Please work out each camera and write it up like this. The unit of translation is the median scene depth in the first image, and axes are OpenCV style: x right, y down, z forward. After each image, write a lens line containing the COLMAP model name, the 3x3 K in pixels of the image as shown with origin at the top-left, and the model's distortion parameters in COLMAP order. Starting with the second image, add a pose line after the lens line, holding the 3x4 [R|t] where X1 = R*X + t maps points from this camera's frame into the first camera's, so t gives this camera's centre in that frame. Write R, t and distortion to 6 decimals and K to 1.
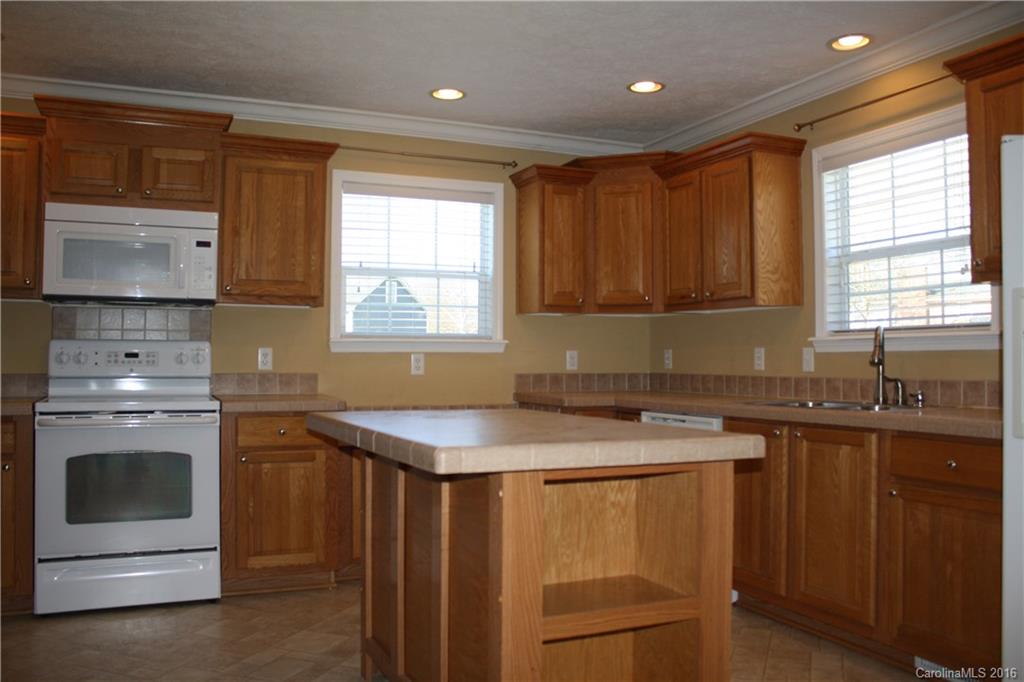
lens RADIAL K [[858.0, 0, 510.3], [0, 858.0, 342.9], [0, 0, 1]] dist [-0.106238, 0.024894]
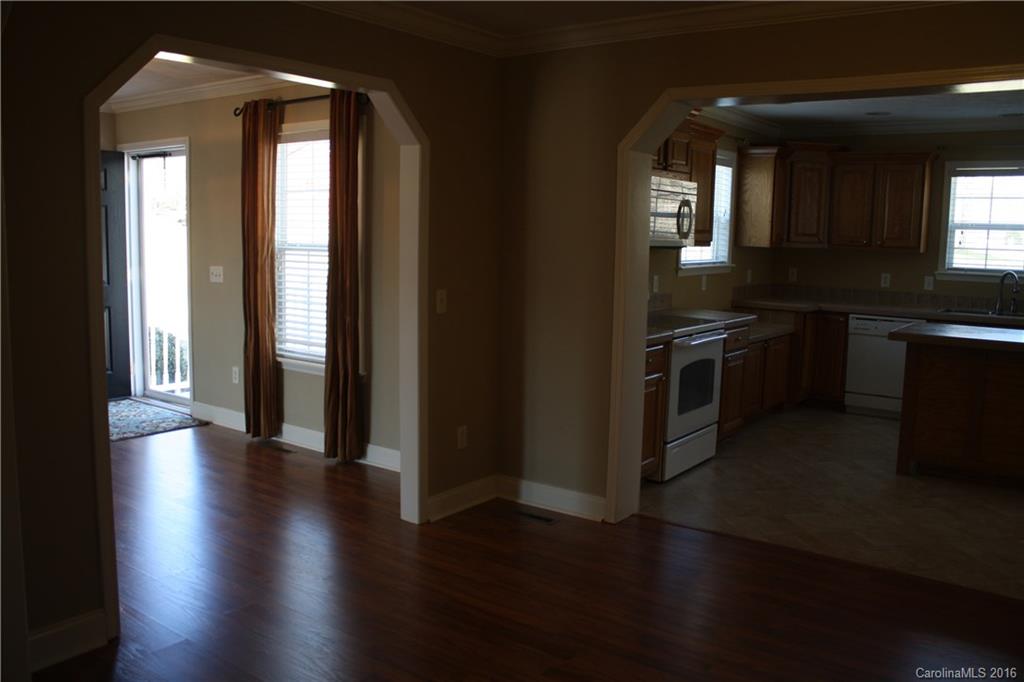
lens RADIAL K [[858.0, 0, 513.2], [0, 858.0, 336.0], [0, 0, 1]] dist [-0.106238, 0.024894]
pose [[0.856076, -0.040335, 0.515273, -1.275955], [-0.029820, 0.991435, 0.127152, -0.066709], [-0.515989, -0.124217, 0.847541, -0.029628]]
